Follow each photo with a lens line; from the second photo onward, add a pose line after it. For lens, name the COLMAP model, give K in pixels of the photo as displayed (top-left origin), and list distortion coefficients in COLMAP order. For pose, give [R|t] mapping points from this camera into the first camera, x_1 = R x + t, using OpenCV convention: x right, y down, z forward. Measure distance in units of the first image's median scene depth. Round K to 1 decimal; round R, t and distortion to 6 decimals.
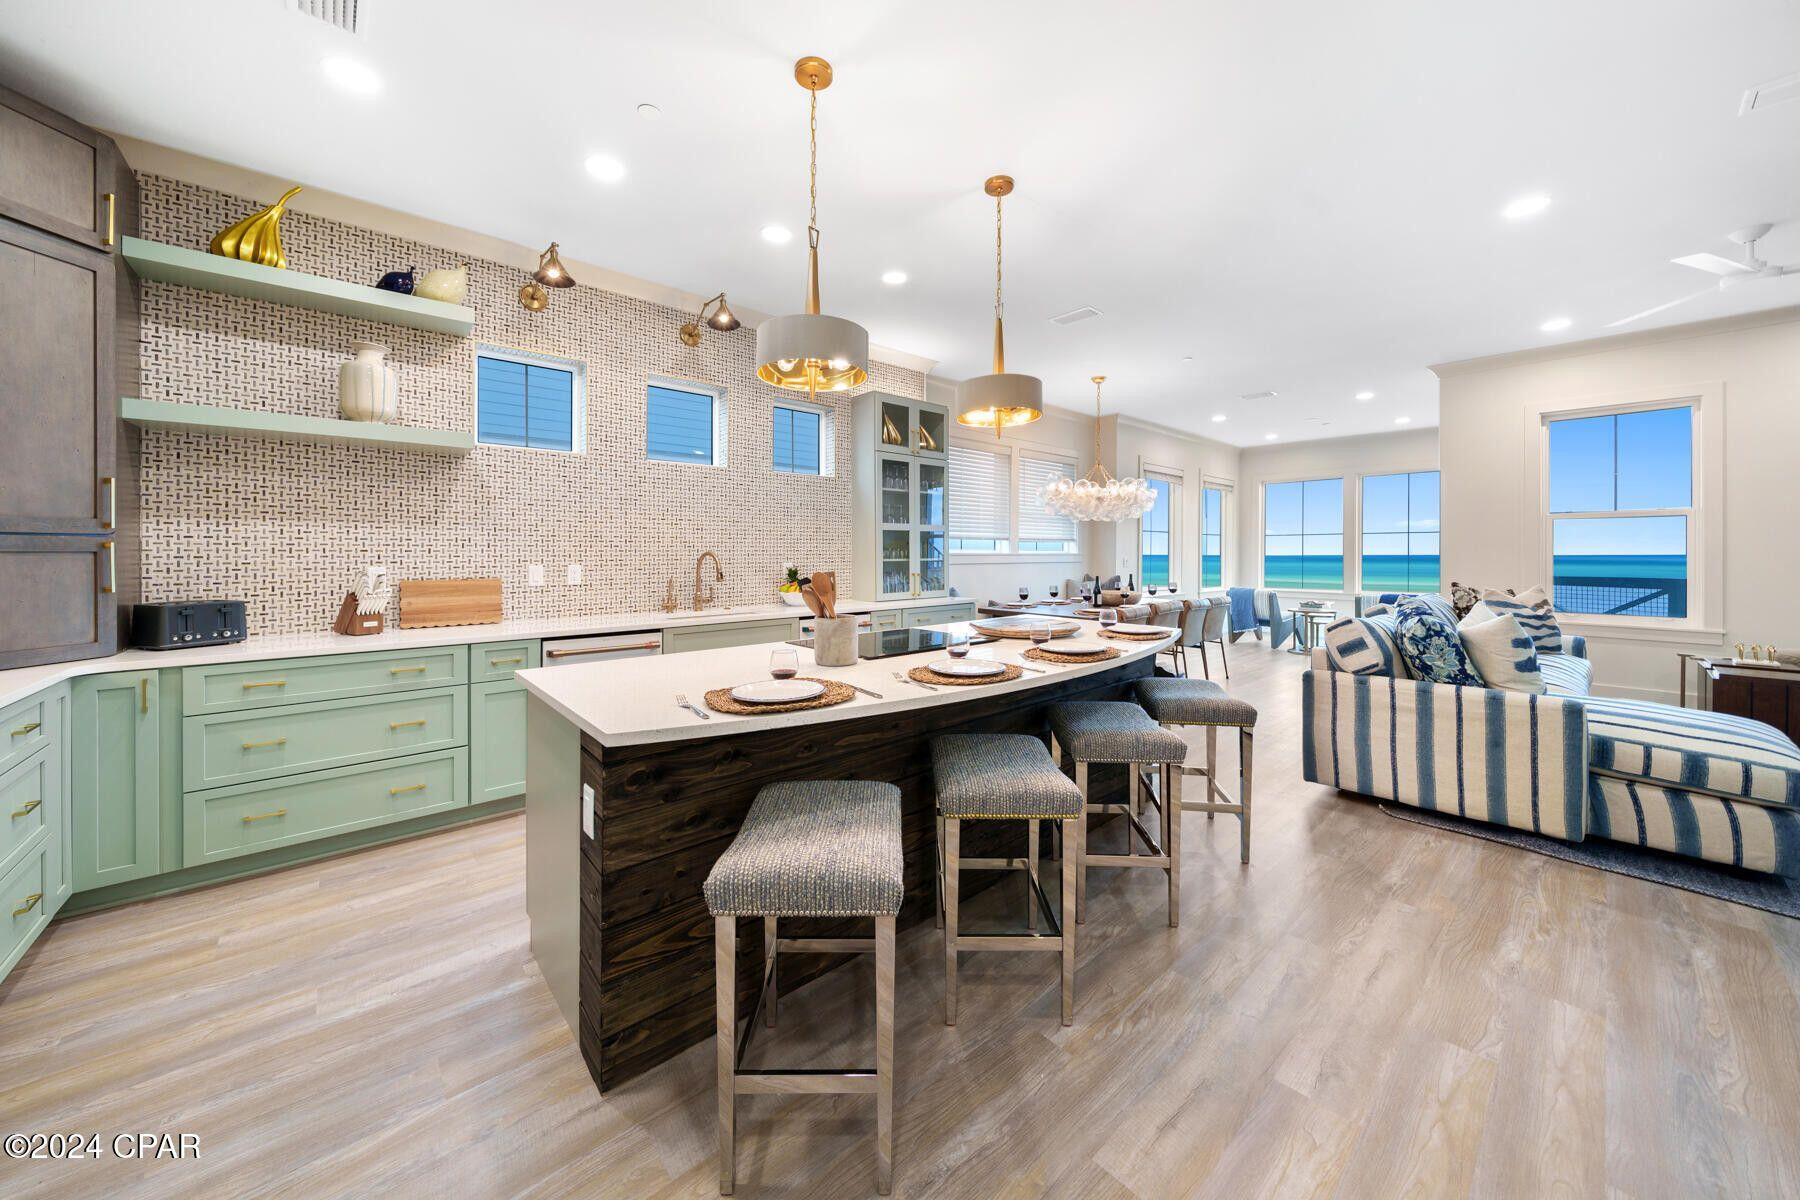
lens RADIAL K [[639.8, 0, 899.8], [0, 639.8, 551.0], [0, 0, 1]] dist [0.000101, 0.000093]
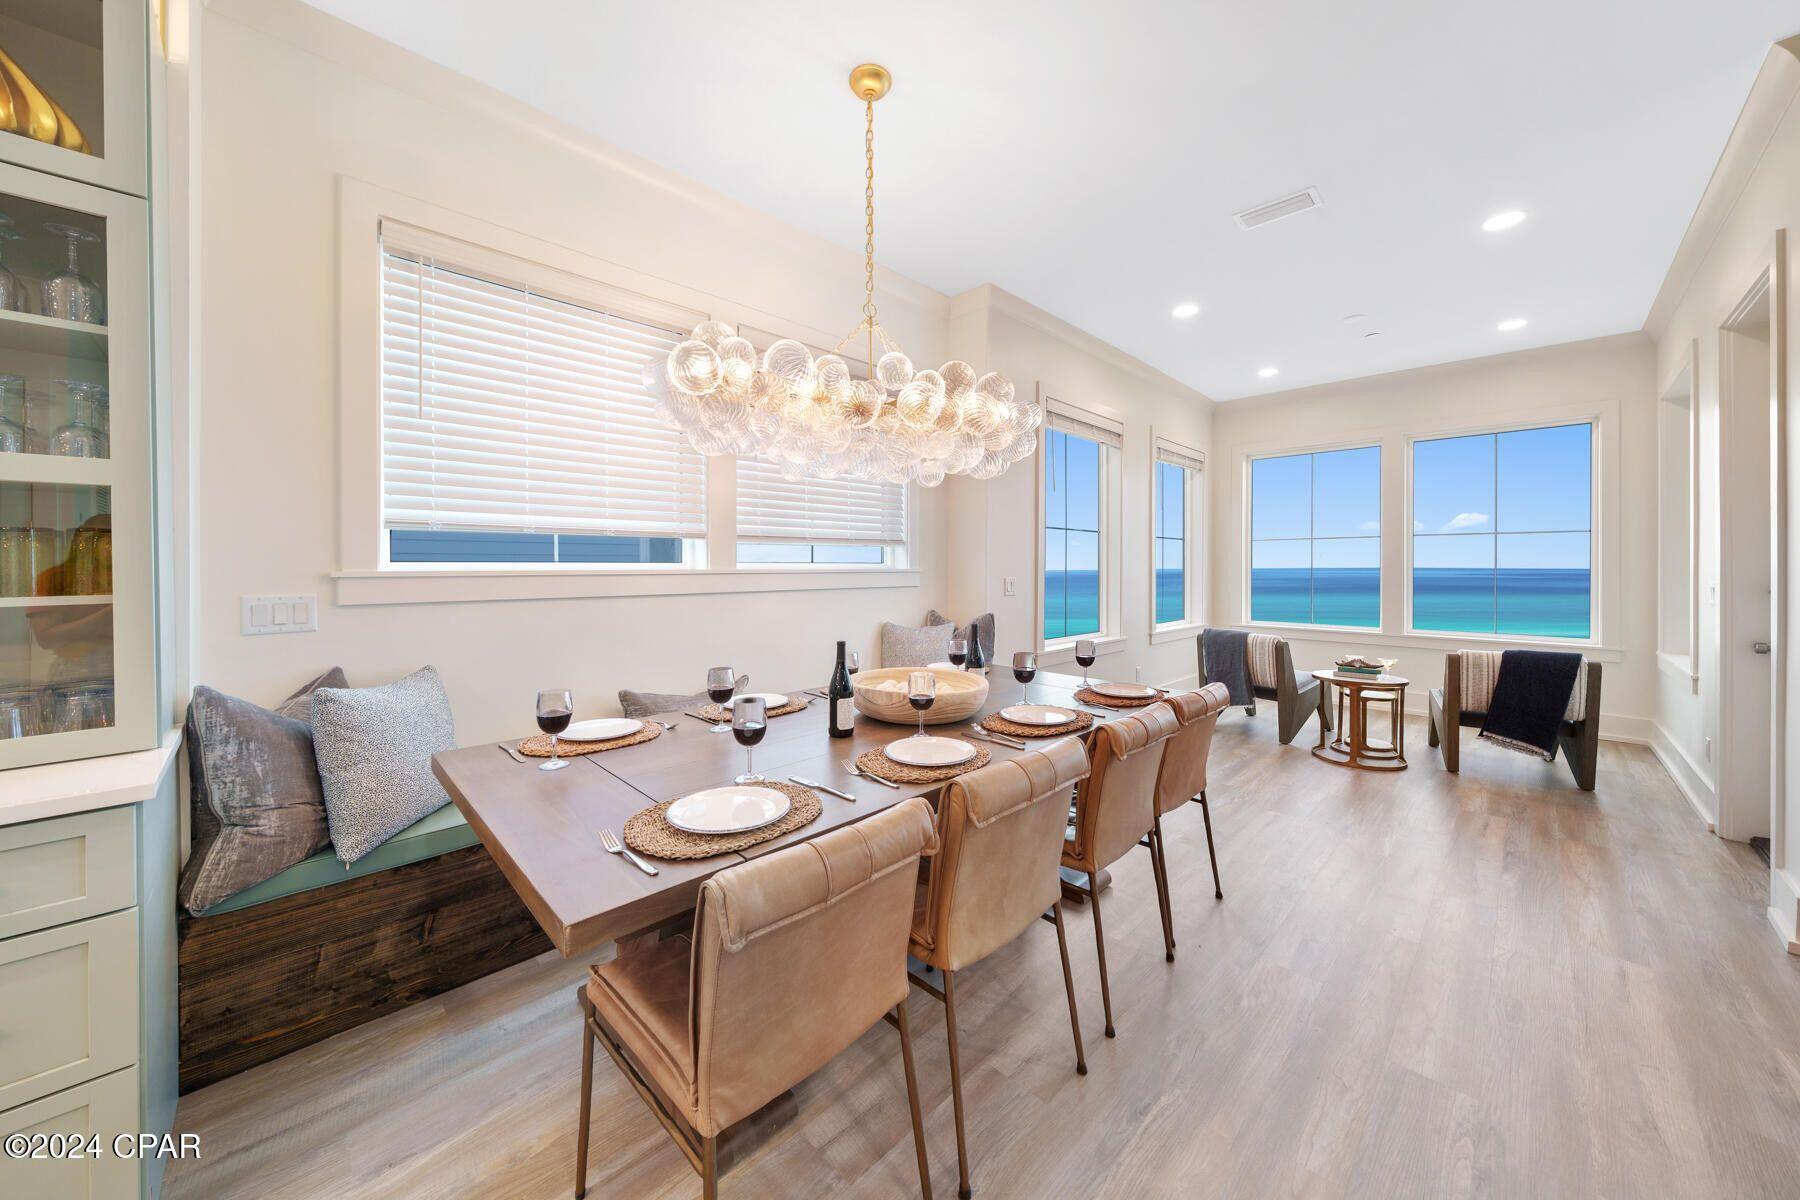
lens RADIAL K [[628.7, 0, 902.8], [0, 628.7, 563.3], [0, 0, 1]] dist [-0.000519, 0.000068]
pose [[0.998246, -0.002623, 0.059148, 0.224180], [0.002796, 0.999992, -0.002849, 0.000417], [-0.059140, 0.003010, 0.998245, 0.474211]]
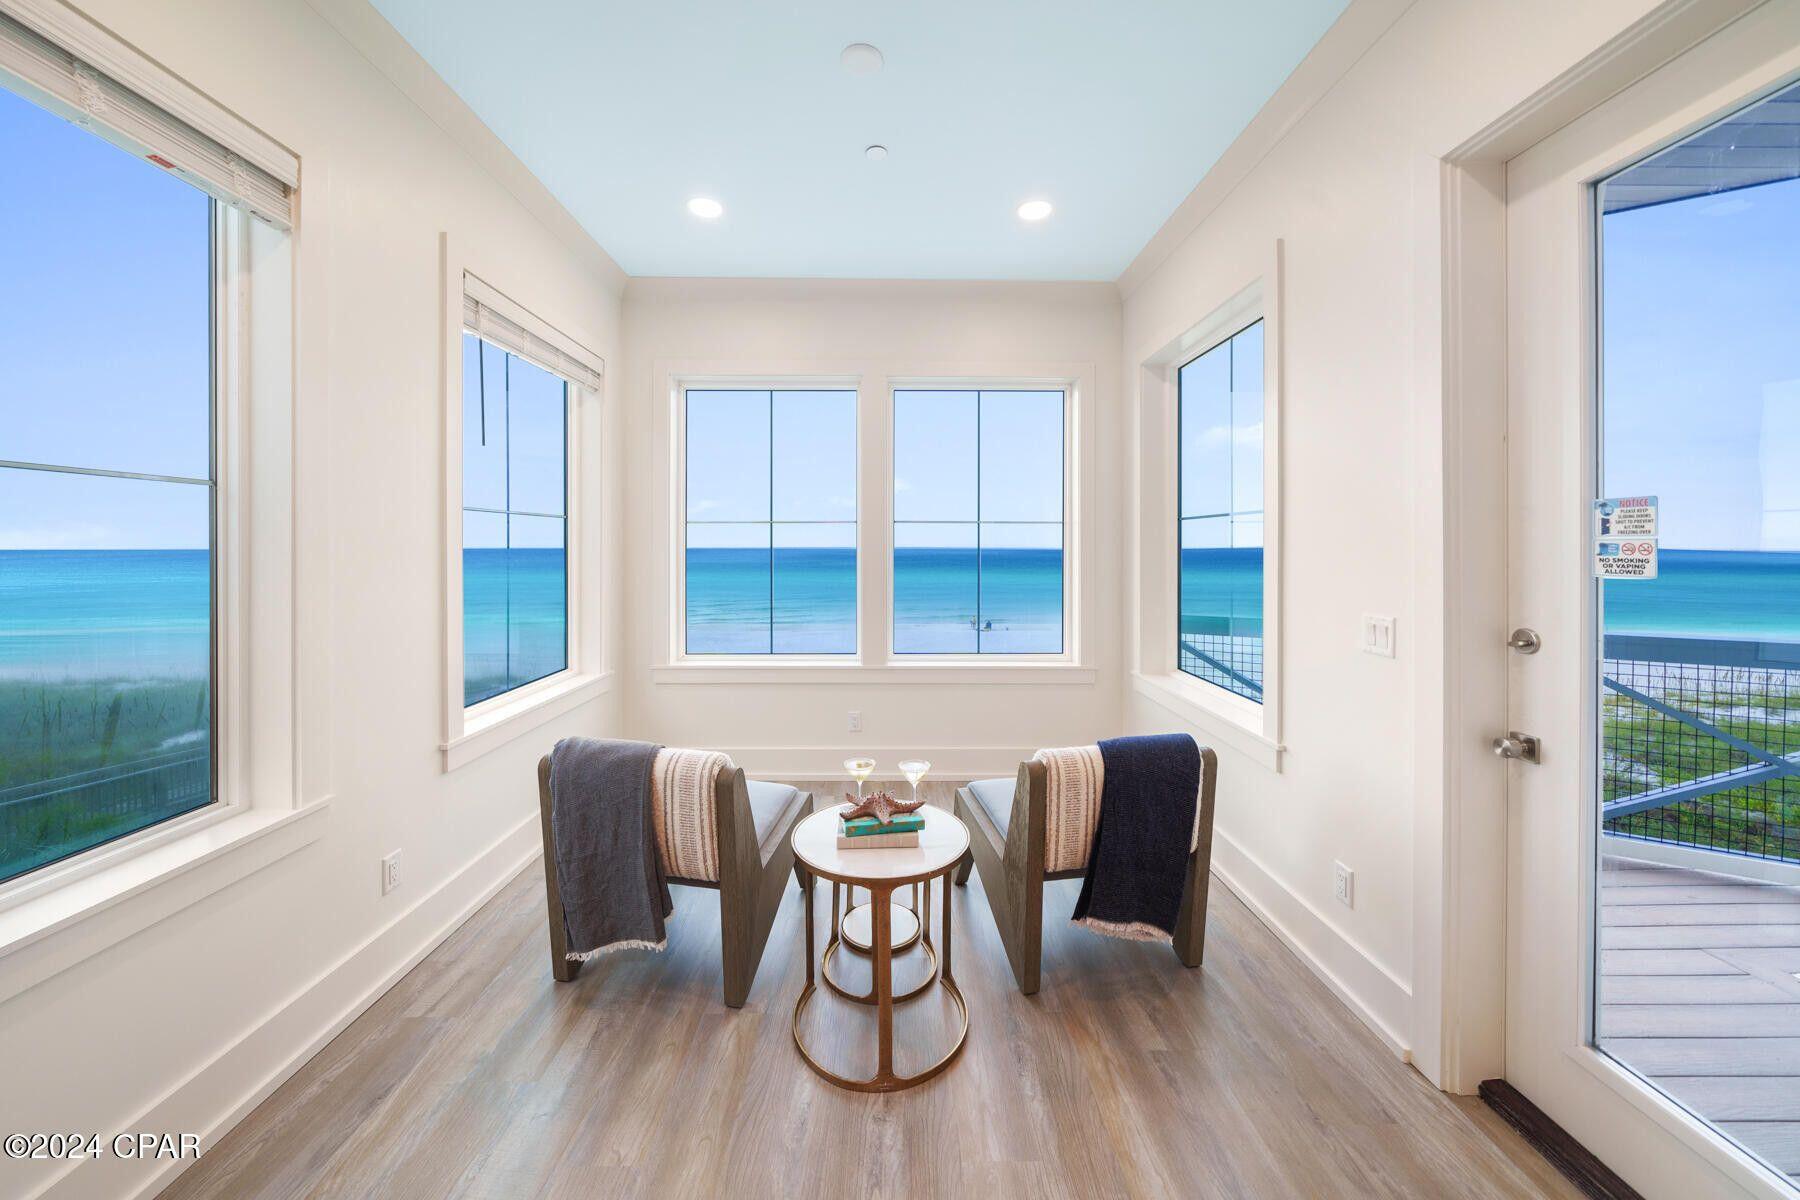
lens RADIAL K [[632.4, 0, 897.2], [0, 632.4, 545.0], [0, 0, 1]] dist [-0.000389, -0.000022]
pose [[0.653928, -0.001604, 0.756555, 0.436852], [0.000210, 0.999998, 0.001940, -0.012821], [-0.756556, -0.001110, 0.653927, 0.783286]]
